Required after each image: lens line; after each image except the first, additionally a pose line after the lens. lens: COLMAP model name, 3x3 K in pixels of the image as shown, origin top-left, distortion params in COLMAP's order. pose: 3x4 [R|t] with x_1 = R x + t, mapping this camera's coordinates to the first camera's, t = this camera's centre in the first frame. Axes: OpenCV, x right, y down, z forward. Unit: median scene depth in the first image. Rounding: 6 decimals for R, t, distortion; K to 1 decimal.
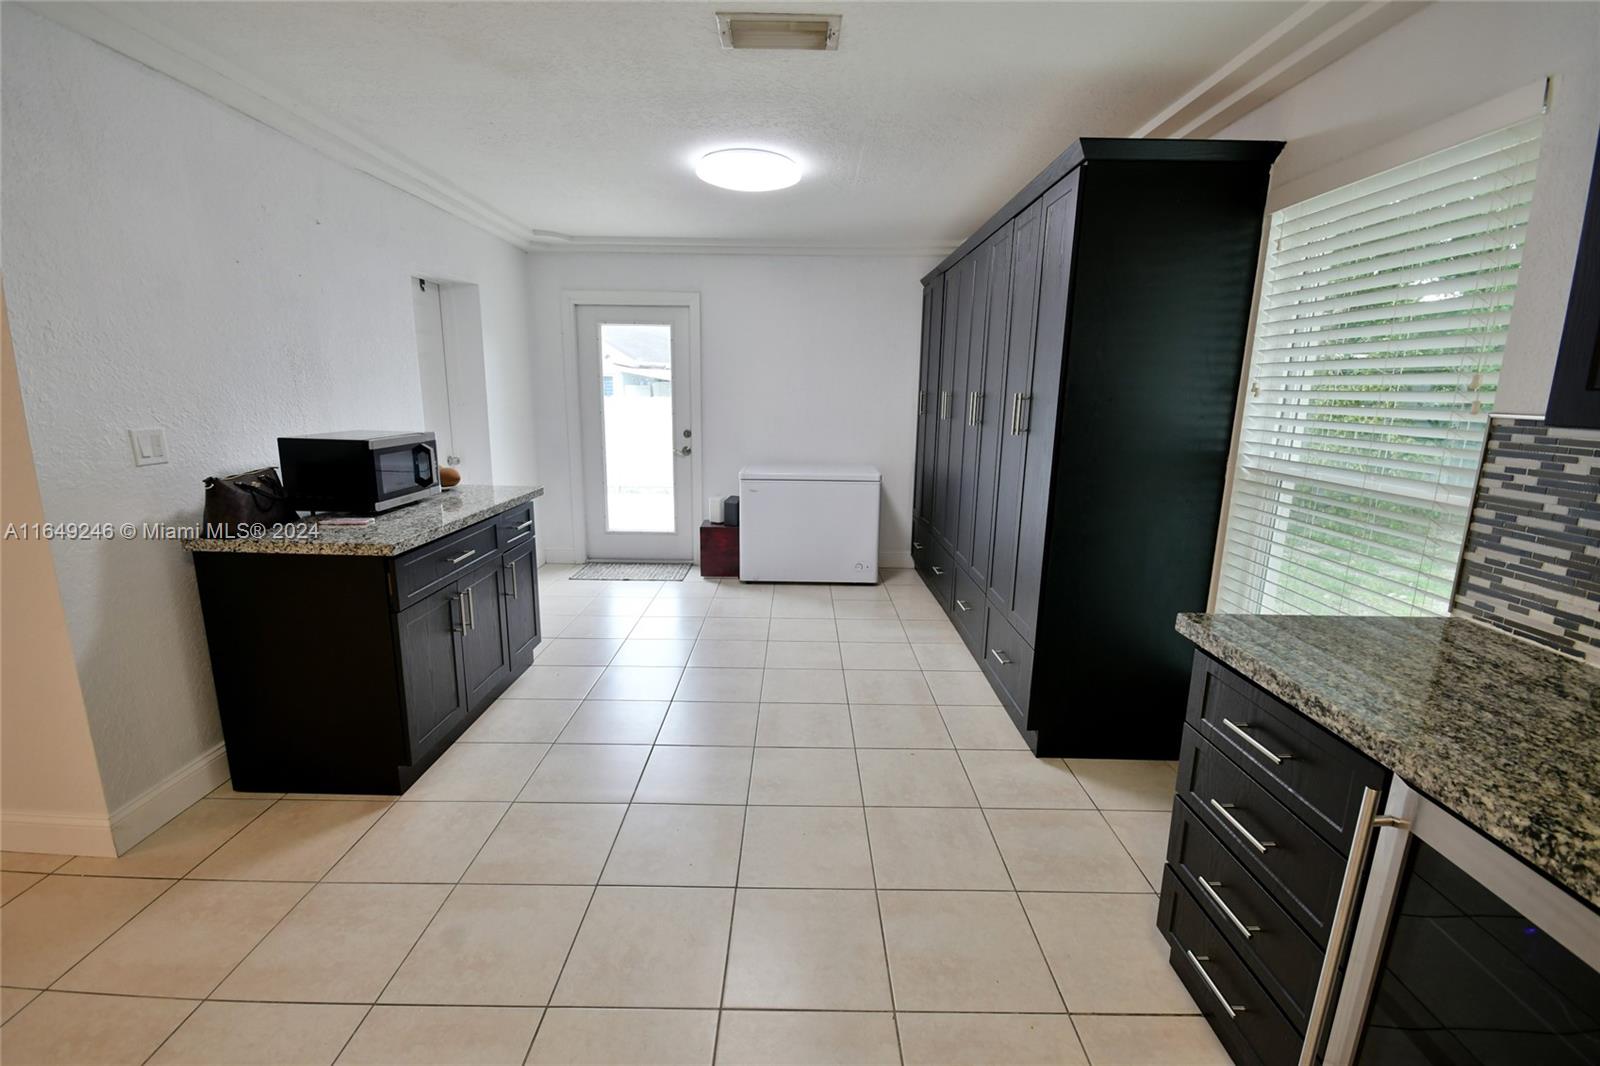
lens RADIAL K [[706.6, 0, 796.3], [0, 706.6, 536.8], [0, 0, 1]] dist [0.008263, -0.011562]
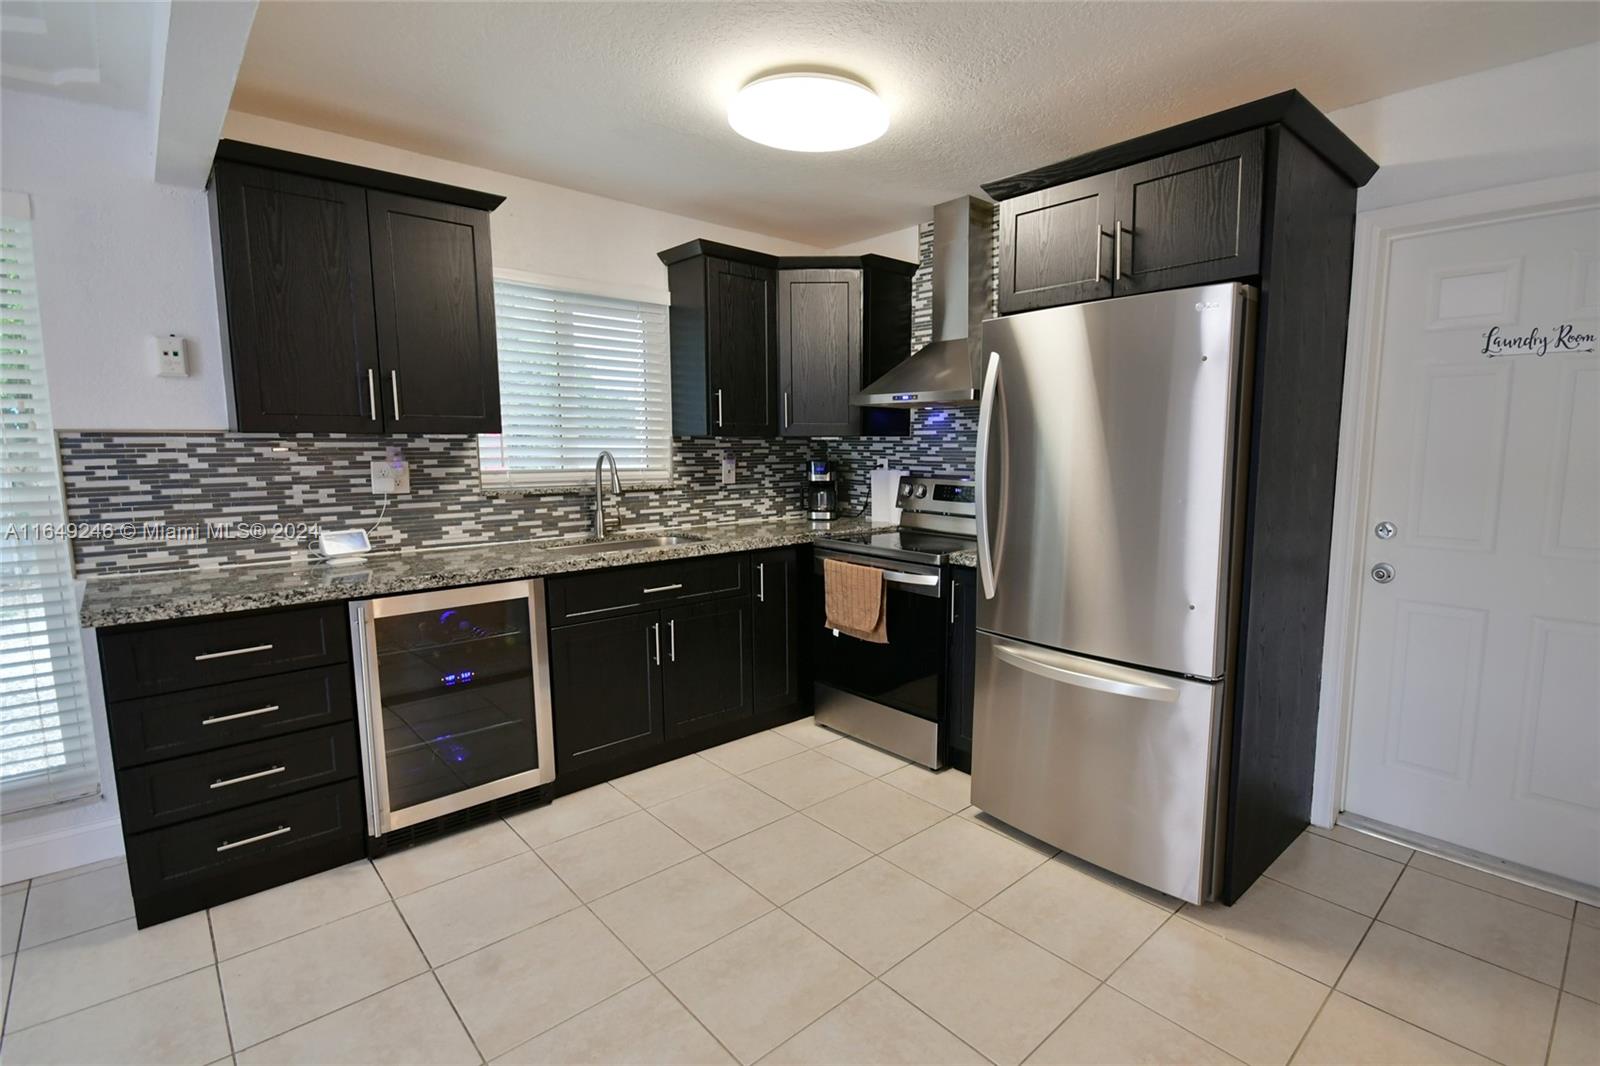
lens RADIAL K [[751.7, 0, 849.7], [0, 751.7, 534.1], [0, 0, 1]] dist [0.021641, -0.014978]
pose [[-0.688589, -0.106032, 0.717357, -0.722879], [0.140678, 0.950925, 0.275592, -0.106555], [-0.711375, 0.290686, -0.639881, 0.566151]]
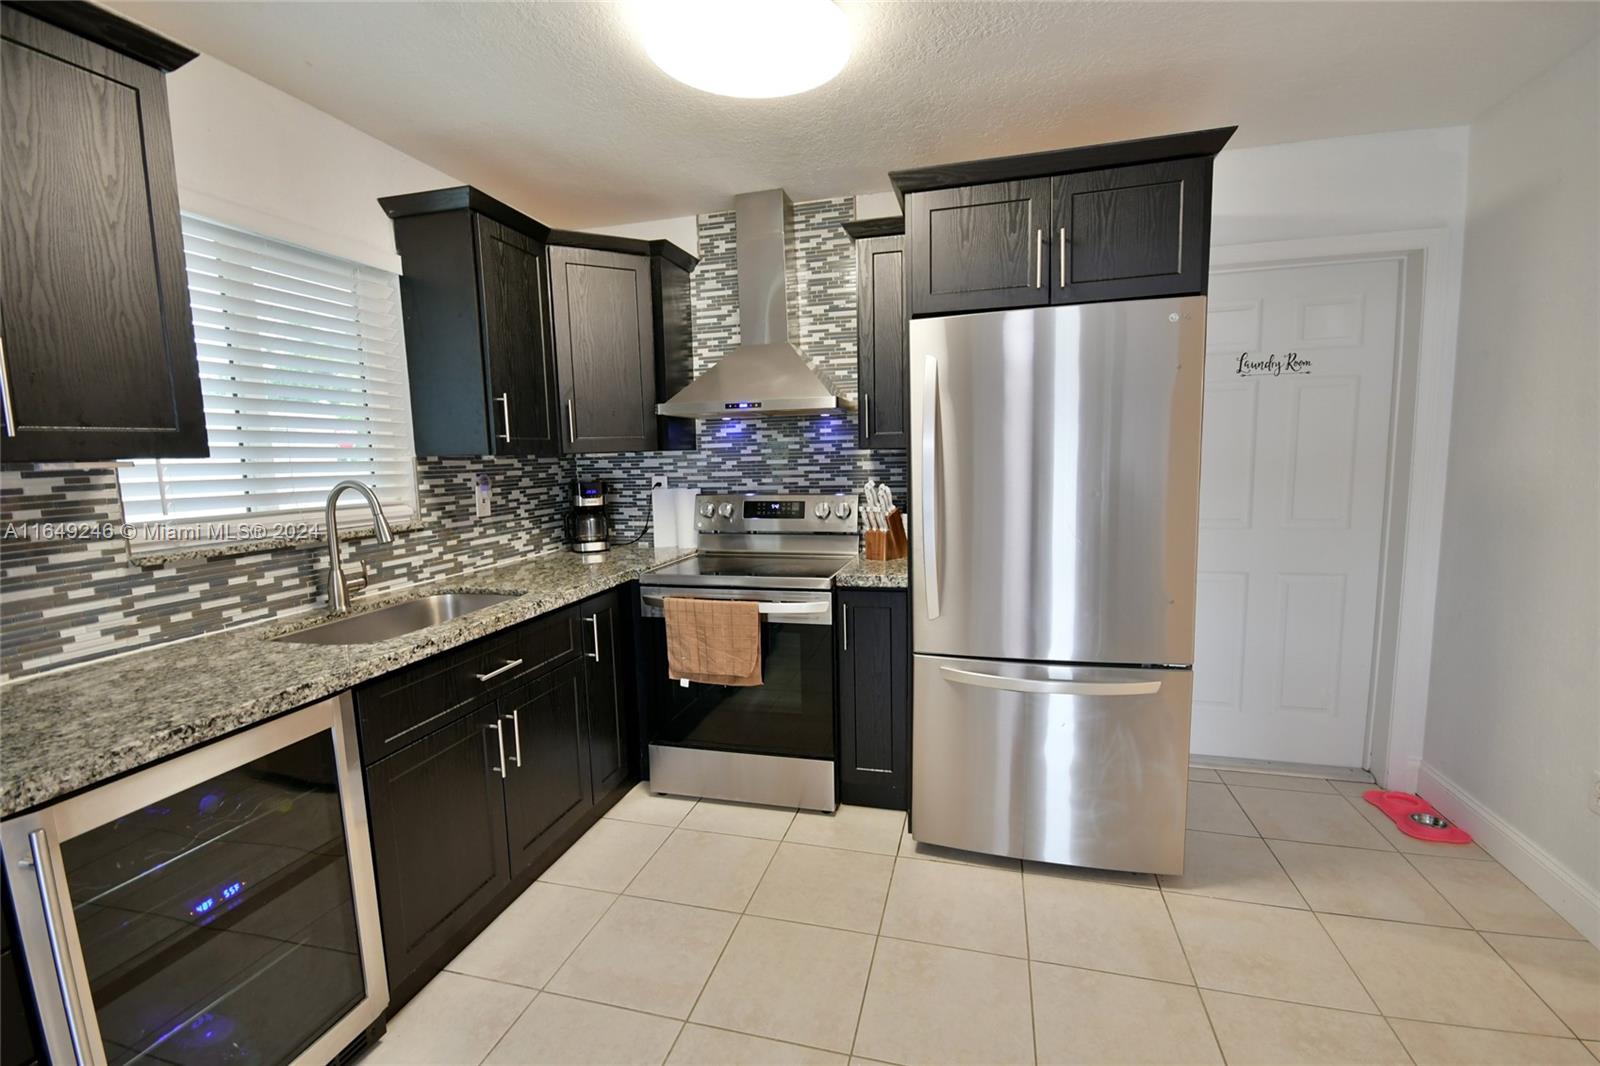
lens RADIAL K [[701.7, 0, 794.2], [0, 701.7, 540.4], [0, 0, 1]] dist [0.016034, -0.011975]
pose [[-0.964688, -0.025598, 0.262149, -0.180346], [0.064340, 0.942217, 0.328767, -0.113531], [-0.255417, 0.334024, -0.907298, 0.624938]]
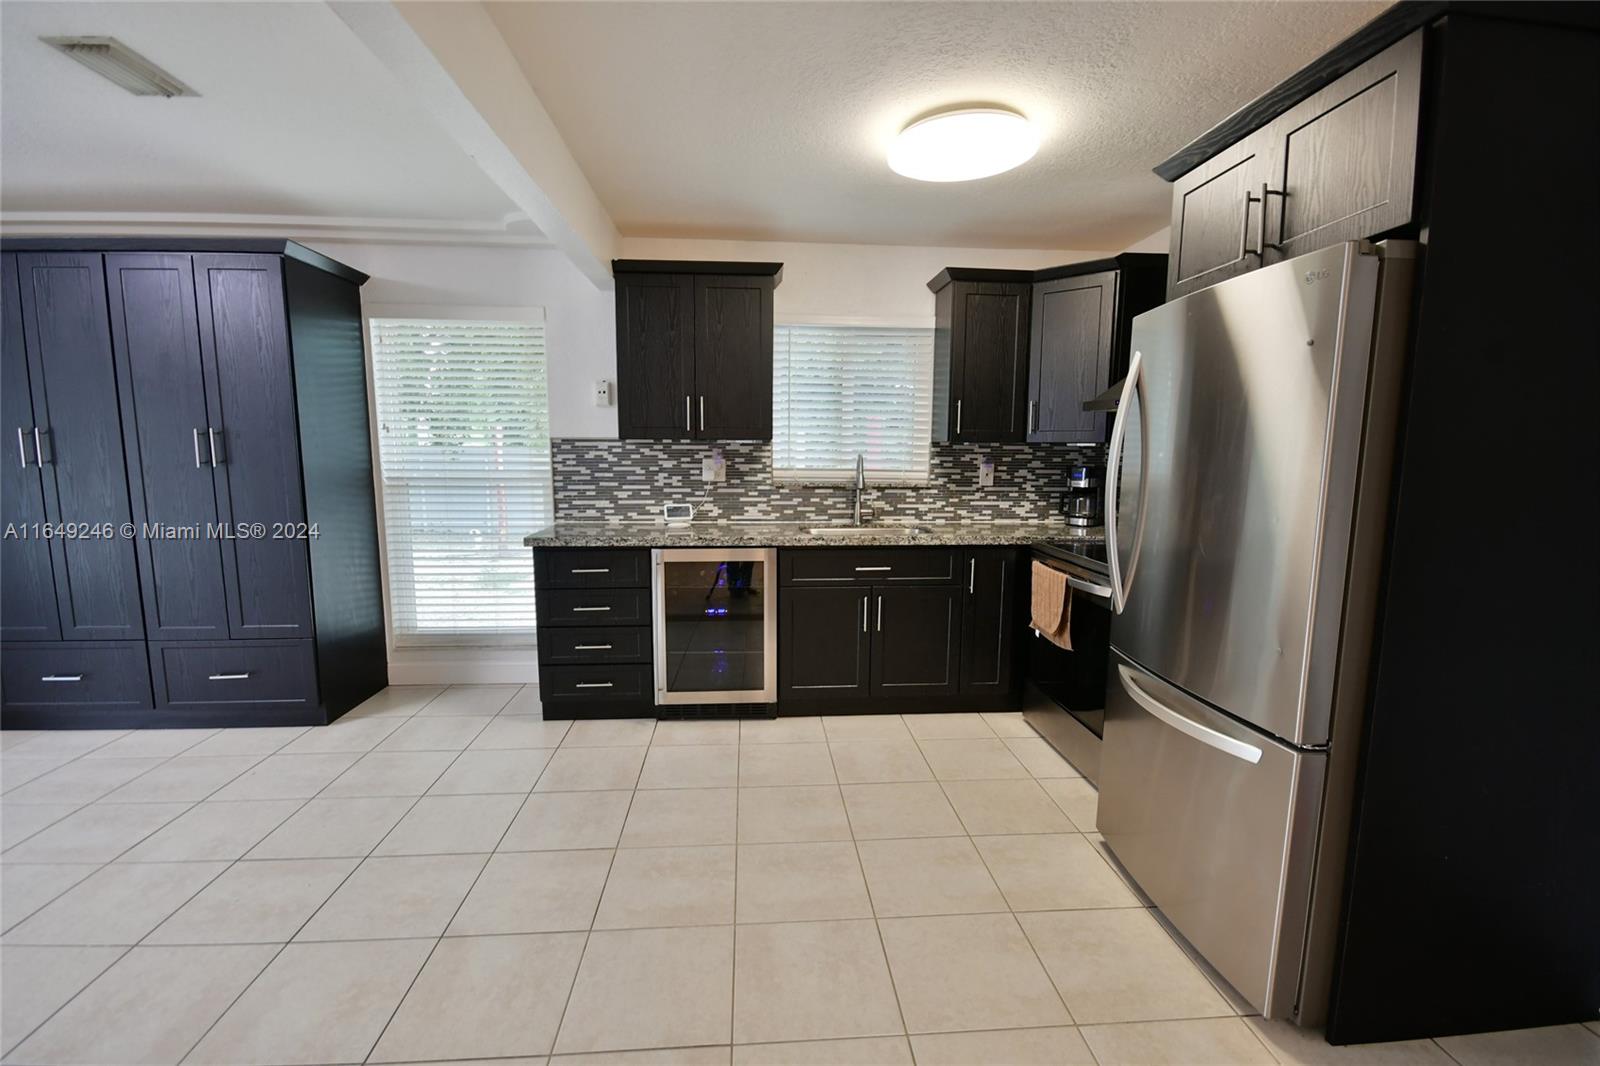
lens RADIAL K [[694.8, 0, 798.9], [0, 694.8, 540.5], [0, 0, 1]] dist [-0.006050, 0.000229]
pose [[-0.079255, -0.149773, 0.985539, -0.954468], [0.201829, 0.965762, 0.162999, -0.030273], [-0.976209, 0.211828, -0.046313, 0.216473]]
